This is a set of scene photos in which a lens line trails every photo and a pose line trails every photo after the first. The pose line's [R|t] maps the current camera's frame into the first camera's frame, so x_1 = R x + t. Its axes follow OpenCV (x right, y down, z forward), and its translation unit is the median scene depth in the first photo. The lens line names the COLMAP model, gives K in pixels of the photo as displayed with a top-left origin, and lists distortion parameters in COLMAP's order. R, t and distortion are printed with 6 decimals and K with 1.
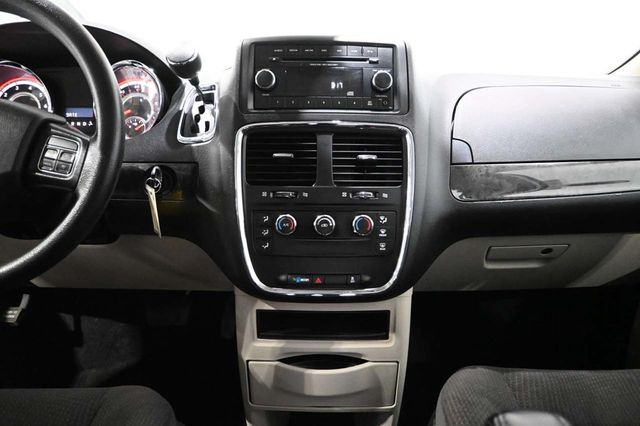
lens RADIAL K [[438.9, 0, 322.0], [0, 438.9, 211.4], [0, 0, 1]] dist [-0.002973, -0.000832]
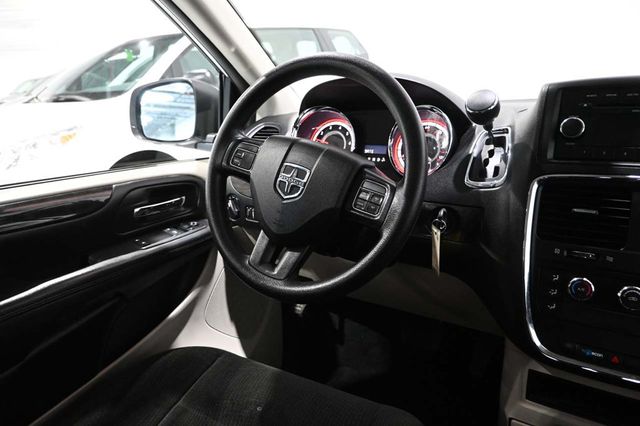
lens RADIAL K [[438.9, 0, 316.8], [0, 438.9, 211.5], [0, 0, 1]] dist [-0.002973, -0.000832]
pose [[0.849106, 0.106349, -0.517405, -0.084530], [-0.120802, 0.992660, 0.005789, -0.061070], [0.514223, 0.057588, 0.855721, -0.056679]]
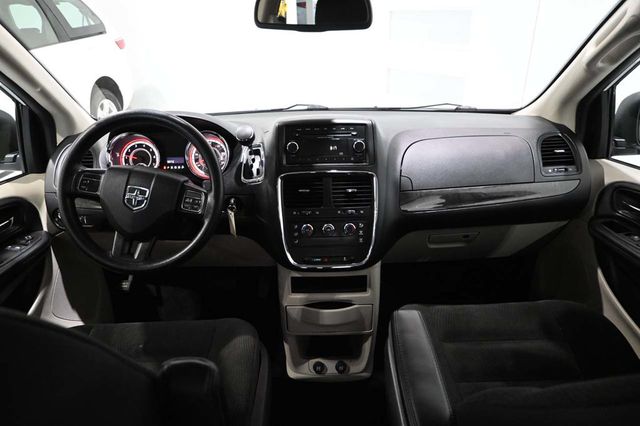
lens RADIAL K [[438.9, 0, 323.3], [0, 438.9, 208.3], [0, 0, 1]] dist [-0.002973, -0.000832]
pose [[0.999624, -0.027415, 0.000900, -0.013863], [0.027312, 0.997830, 0.059917, -0.149573], [-0.002541, -0.059870, 0.998203, -0.728172]]
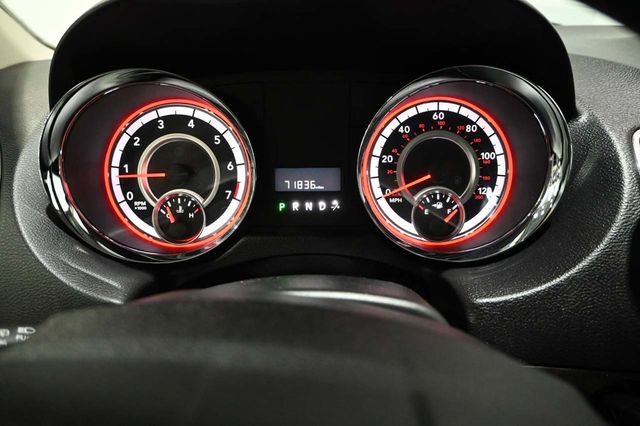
lens RADIAL K [[438.9, 0, 317.6], [0, 438.9, 214.8], [0, 0, 1]] dist [-0.002973, -0.000832]
pose [[0.999381, -0.021712, 0.027686, -0.640212], [0.016685, 0.985239, 0.170369, -0.304670], [-0.030976, -0.169802, 0.984991, 0.643035]]
